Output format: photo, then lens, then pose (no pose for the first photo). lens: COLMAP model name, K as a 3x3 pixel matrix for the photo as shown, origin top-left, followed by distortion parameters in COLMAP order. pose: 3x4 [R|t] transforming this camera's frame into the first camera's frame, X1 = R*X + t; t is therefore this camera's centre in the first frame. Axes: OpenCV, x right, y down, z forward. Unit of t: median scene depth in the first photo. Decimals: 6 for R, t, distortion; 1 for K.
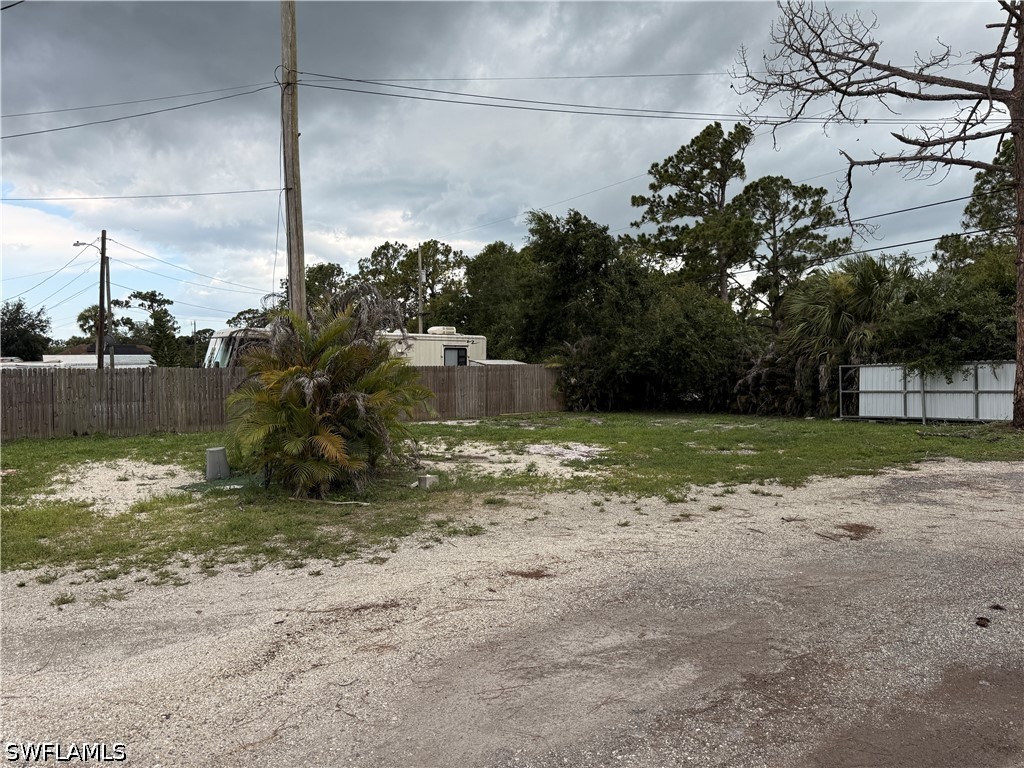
lens RADIAL K [[694.0, 0, 512.0], [0, 694.0, 384.0], [0, 0, 1]] dist [-0.035288, -0.002890]
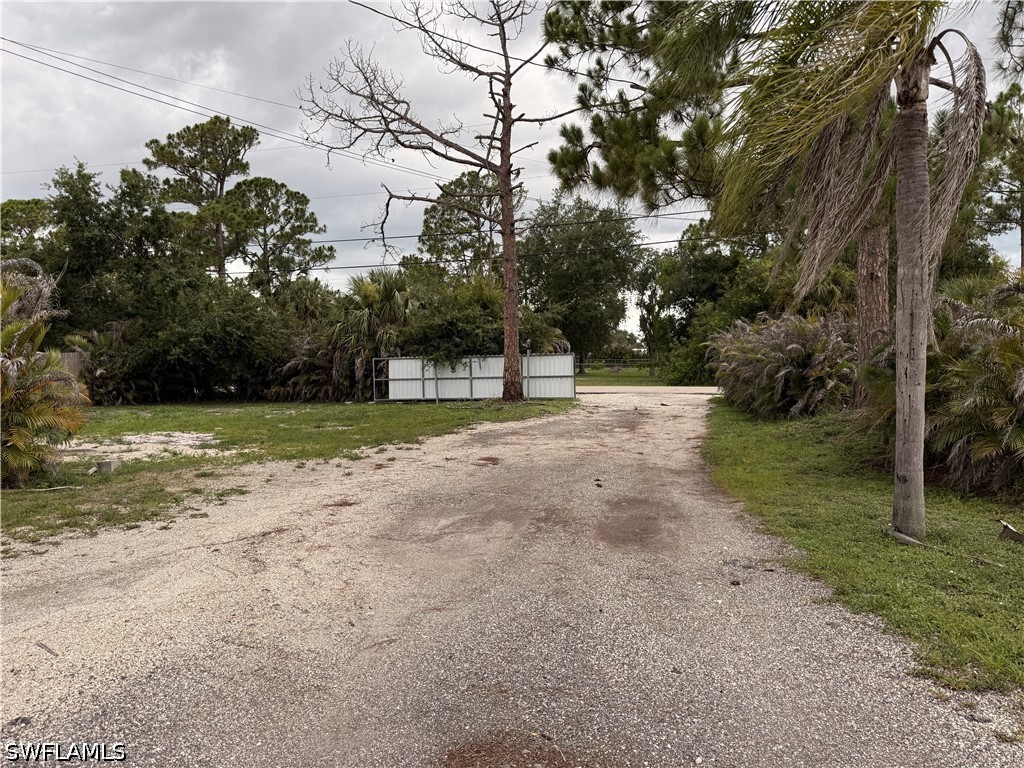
lens RADIAL K [[736.7, 0, 512.0], [0, 736.7, 384.0], [0, 0, 1]] dist [0.048594, -0.001868]
pose [[0.698337, -0.011500, 0.715677, -0.304544], [0.010502, 0.999928, 0.005819, 0.014422], [-0.715692, 0.003453, 0.698407, -0.092125]]
